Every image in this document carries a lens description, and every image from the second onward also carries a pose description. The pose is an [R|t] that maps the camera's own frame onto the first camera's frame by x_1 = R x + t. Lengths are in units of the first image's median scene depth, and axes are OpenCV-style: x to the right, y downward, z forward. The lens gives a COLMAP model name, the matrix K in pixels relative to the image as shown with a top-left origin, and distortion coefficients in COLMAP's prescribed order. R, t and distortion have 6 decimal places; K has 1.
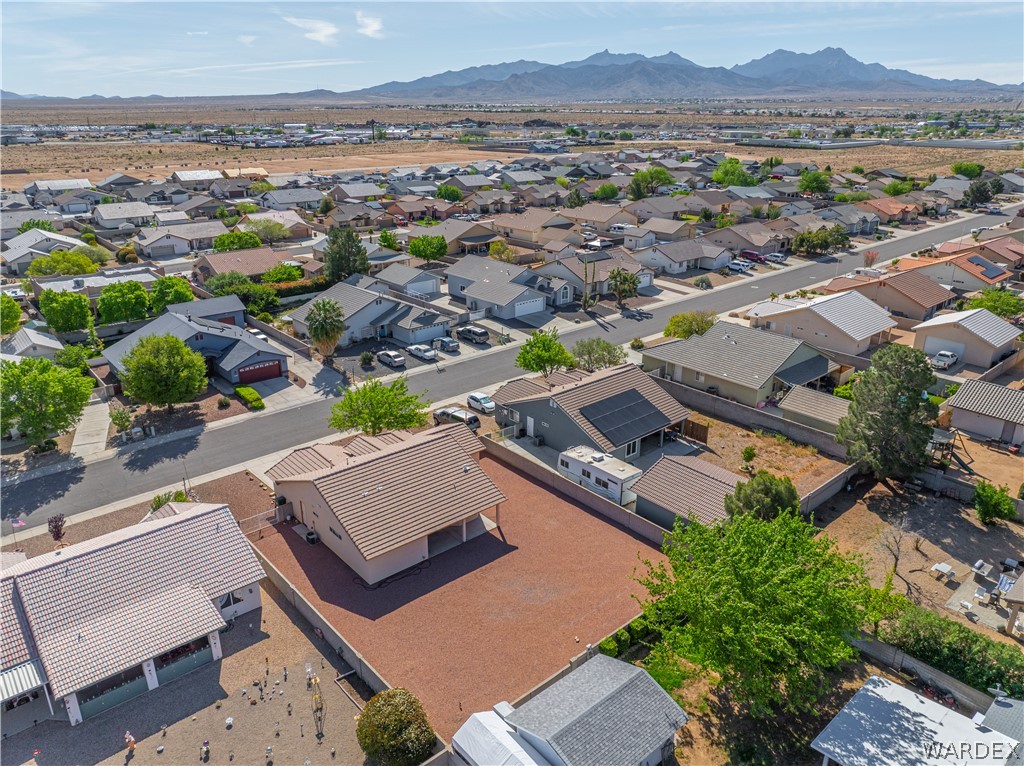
lens RADIAL K [[714.7, 0, 512.0], [0, 714.7, 383.0], [0, 0, 1]] dist [0.000833, -0.001179]
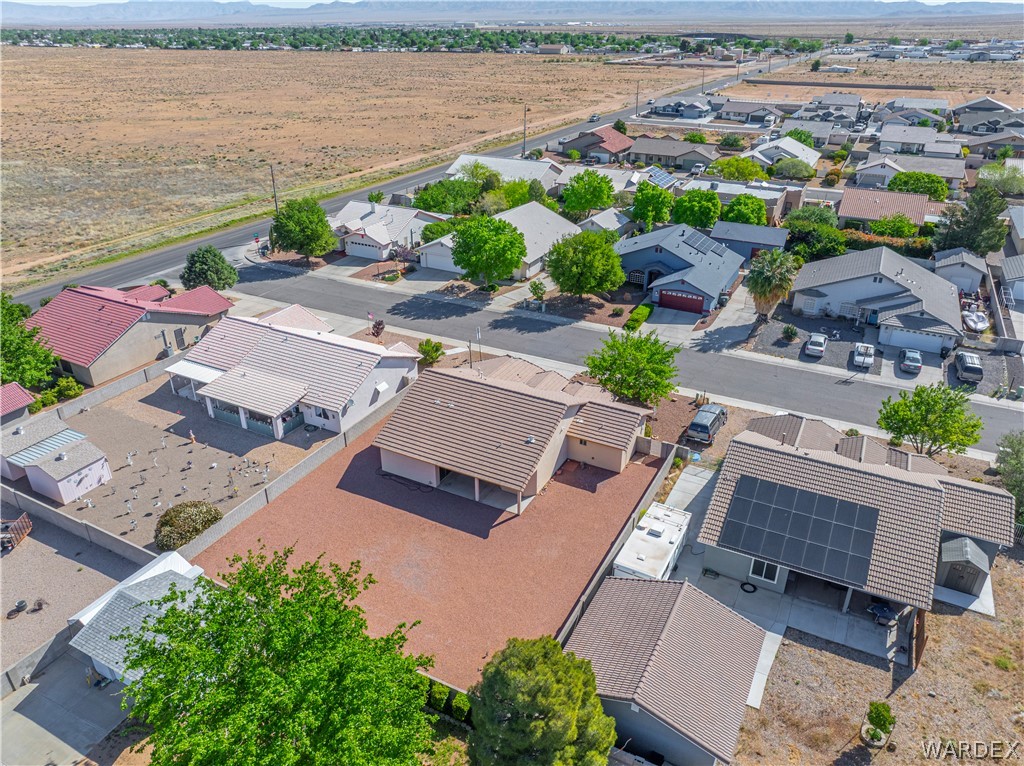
lens RADIAL K [[714.7, 0, 512.0], [0, 714.7, 383.0], [0, 0, 1]] dist [0.000833, -0.001179]
pose [[0.369407, 0.420590, -0.828639, 0.461650], [-0.335279, 0.891973, 0.303268, -0.149139], [0.866675, 0.165796, 0.470516, 0.407069]]
